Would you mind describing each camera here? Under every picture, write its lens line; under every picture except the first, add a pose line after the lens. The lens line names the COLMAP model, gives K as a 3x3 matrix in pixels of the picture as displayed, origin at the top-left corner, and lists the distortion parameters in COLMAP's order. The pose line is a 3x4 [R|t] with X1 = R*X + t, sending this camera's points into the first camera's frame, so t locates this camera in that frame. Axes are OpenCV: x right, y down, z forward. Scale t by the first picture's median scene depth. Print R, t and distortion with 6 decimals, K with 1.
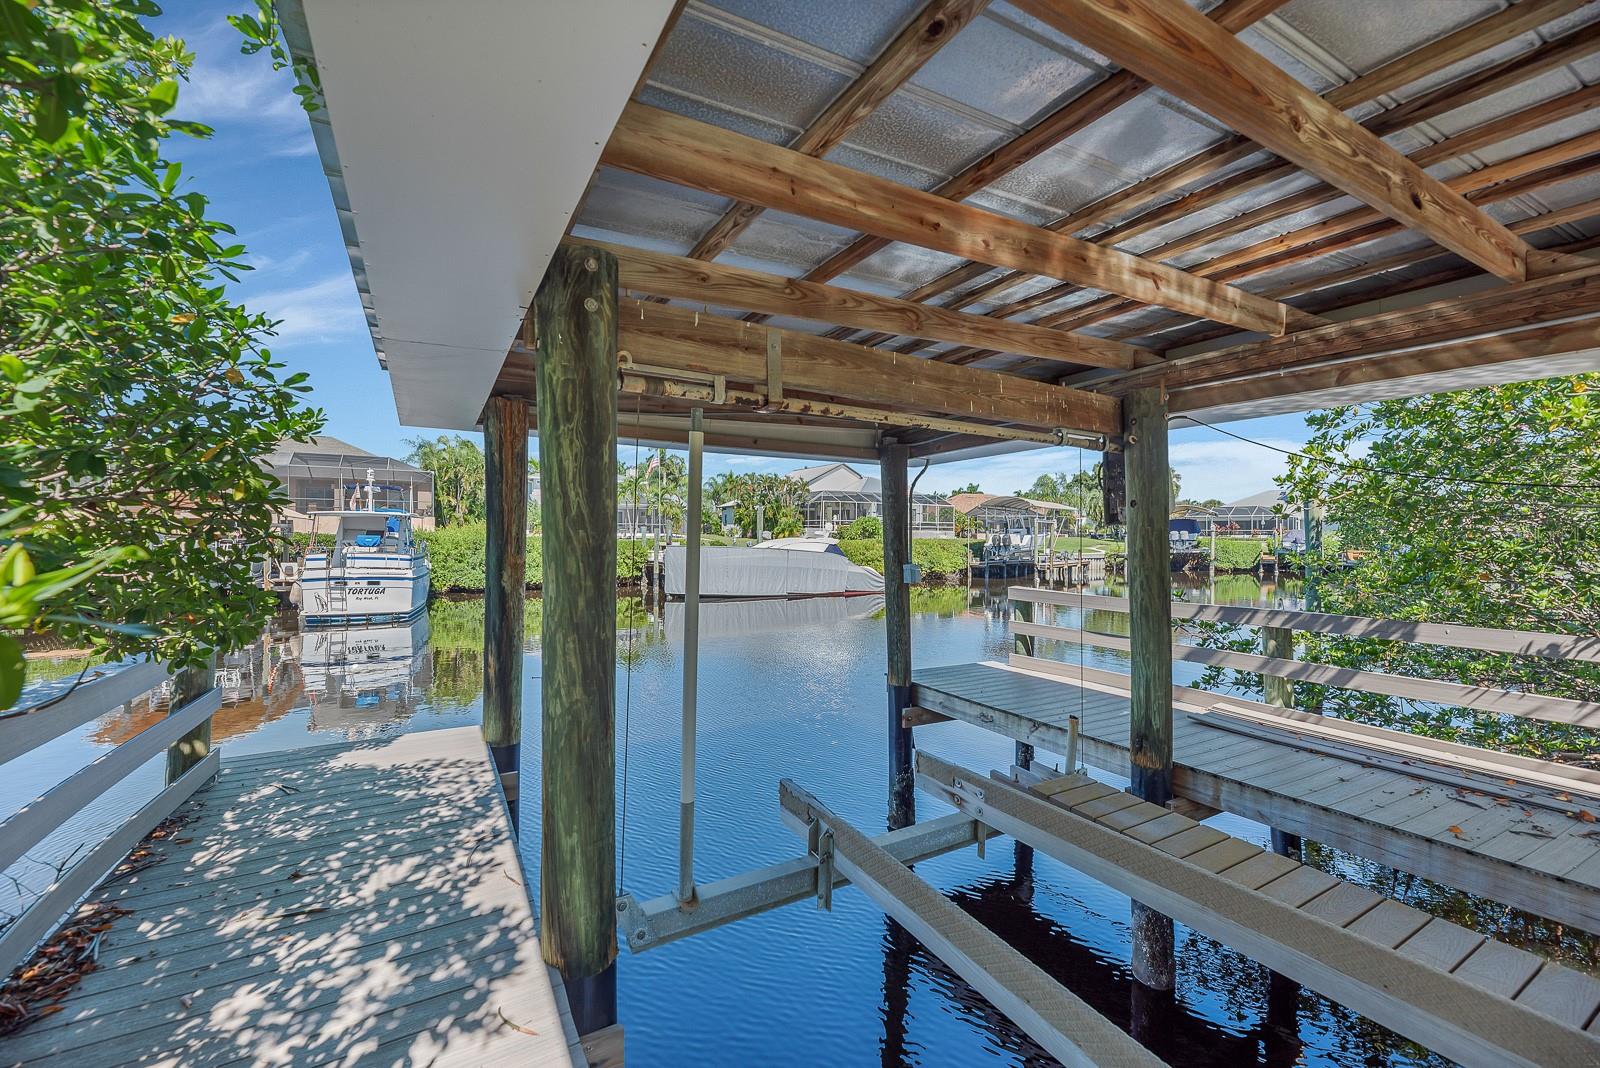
lens RADIAL K [[649.8, 0, 790.8], [0, 649.8, 541.4], [0, 0, 1]] dist [0.000979, 0.000069]
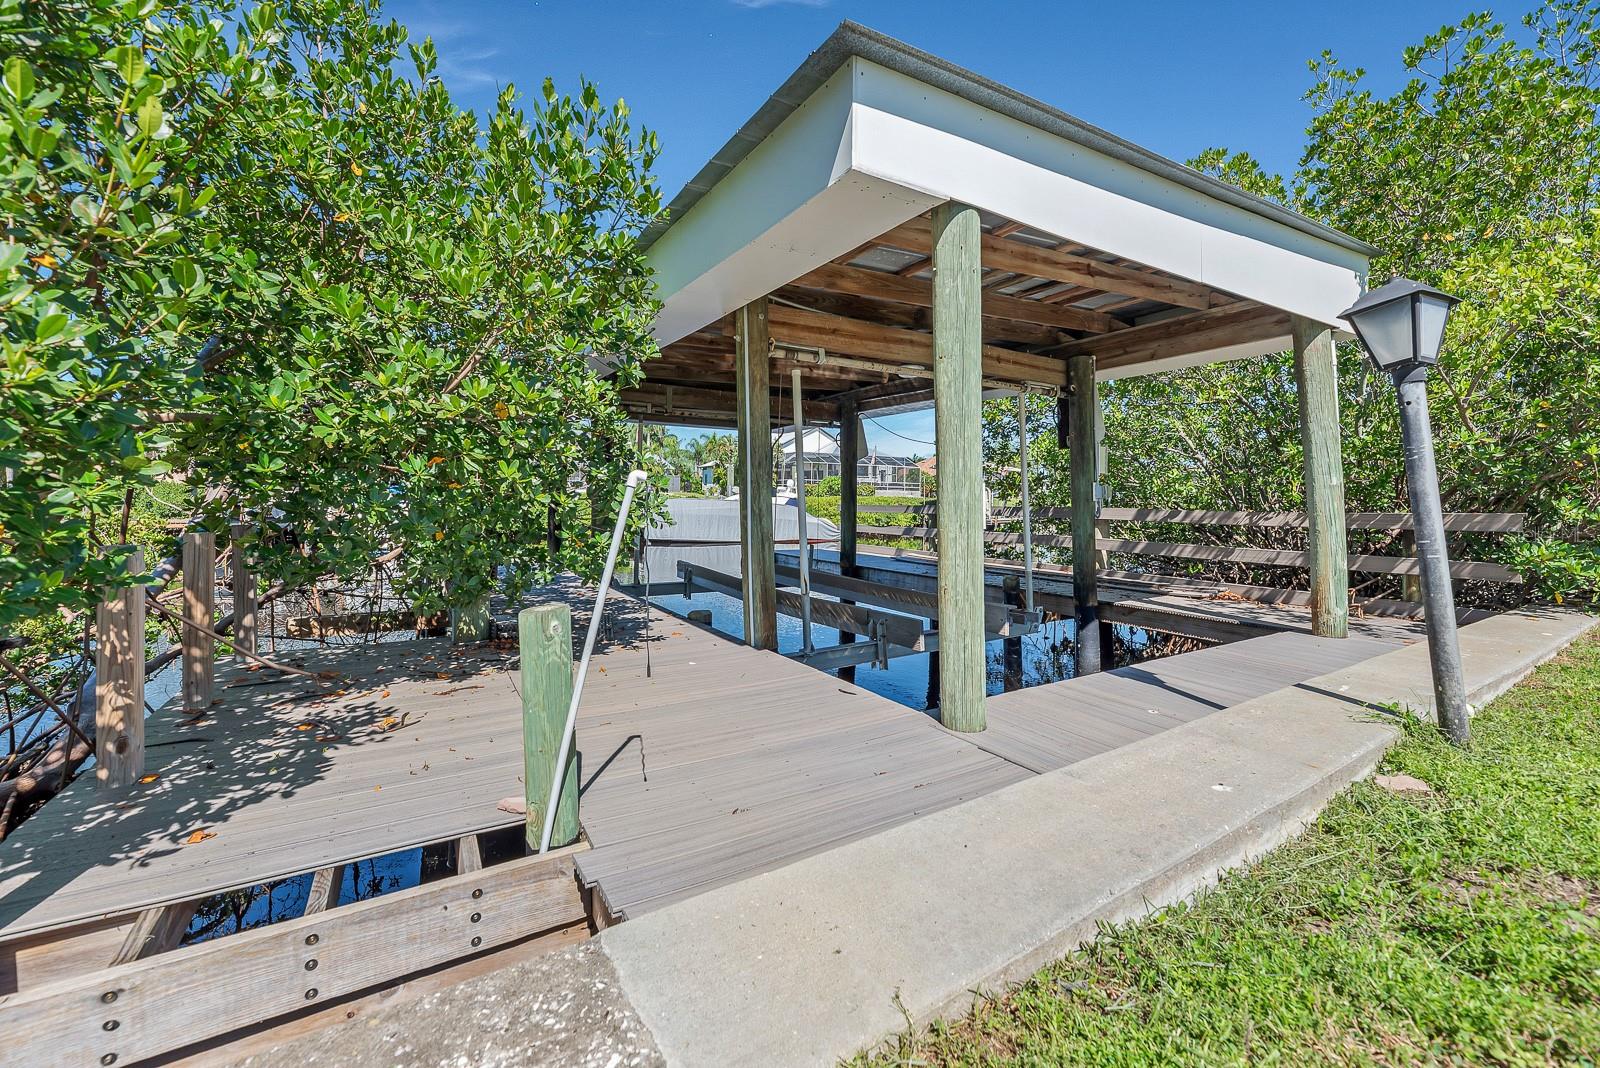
lens RADIAL K [[671.2, 0, 800.0], [0, 671.2, 534.0], [0, 0, 1]] dist [0.000332, 0.000142]
pose [[0.999548, 0.005856, 0.029494, 0.028373], [-0.007093, 0.999092, 0.042018, 0.011885], [-0.029221, -0.042208, 0.998681, -0.121253]]
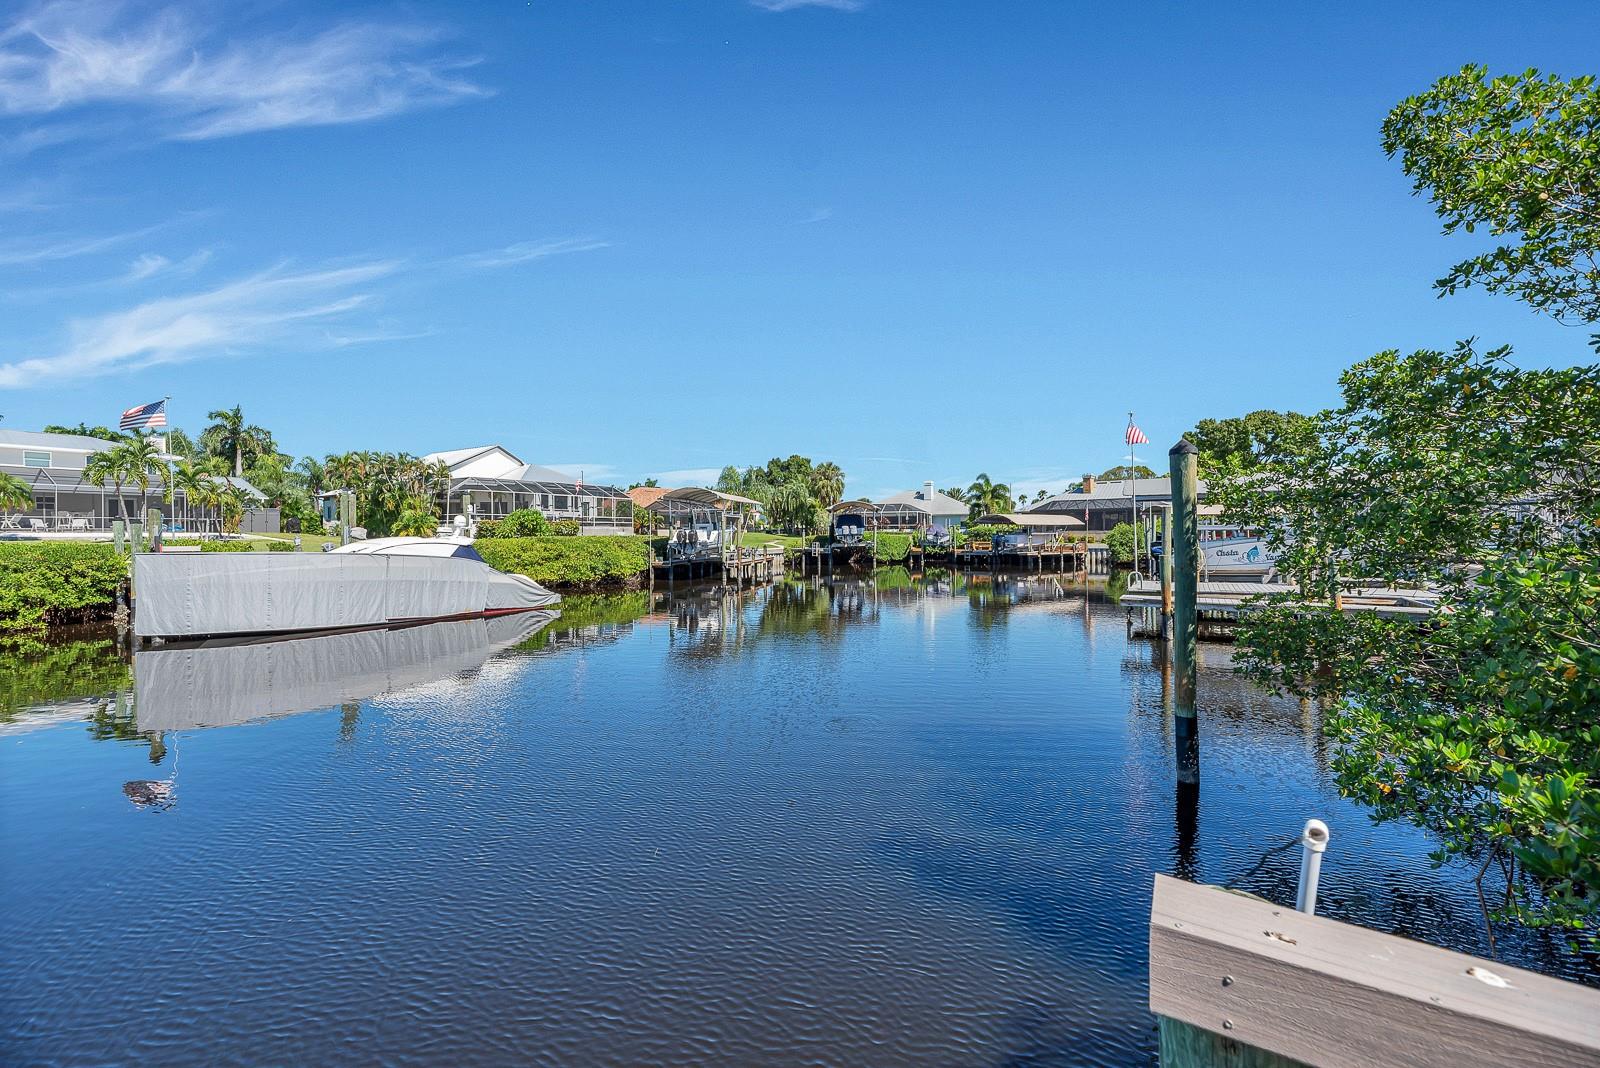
lens RADIAL K [[649.8, 0, 790.8], [0, 649.8, 541.4], [0, 0, 1]] dist [0.000979, 0.000069]
pose [[0.884255, -0.015402, 0.466750, 0.031339], [0.012963, 0.999880, 0.008437, -0.000895], [-0.466824, -0.001409, 0.884349, 0.132423]]
